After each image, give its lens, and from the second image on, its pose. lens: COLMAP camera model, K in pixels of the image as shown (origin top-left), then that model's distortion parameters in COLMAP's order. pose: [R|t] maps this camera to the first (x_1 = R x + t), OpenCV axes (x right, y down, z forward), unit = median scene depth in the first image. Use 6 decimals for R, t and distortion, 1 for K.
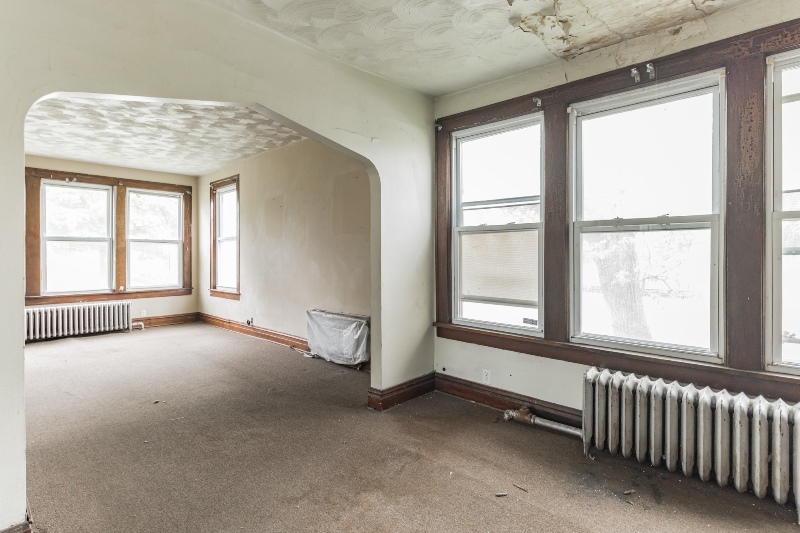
lens RADIAL K [[408.3, 0, 396.1], [0, 408.3, 258.0], [0, 0, 1]] dist [-0.000560, 0.000438]
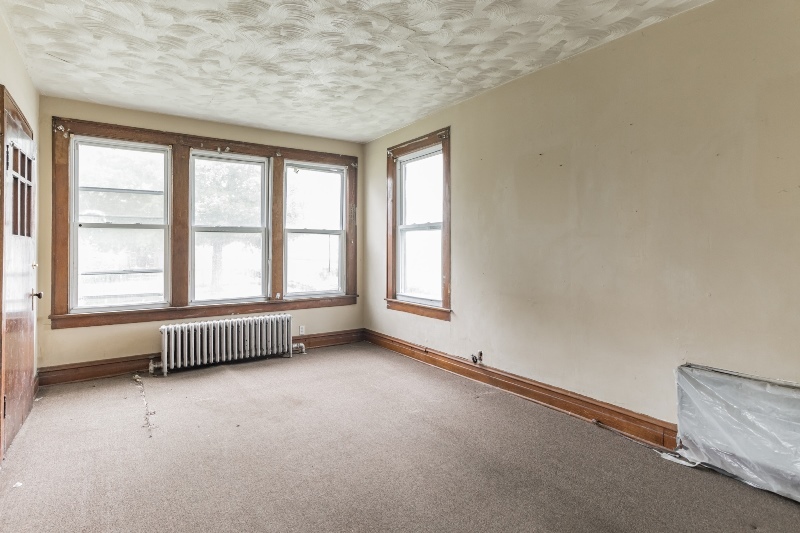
lens RADIAL K [[421.5, 0, 369.7], [0, 421.5, 244.5], [0, 0, 1]] dist [0.002426, 0.000541]
pose [[0.967850, -0.003489, -0.251503, -0.447777], [-0.000592, 0.999869, -0.016149, -0.008601], [0.251527, 0.015779, 0.967722, 0.424152]]
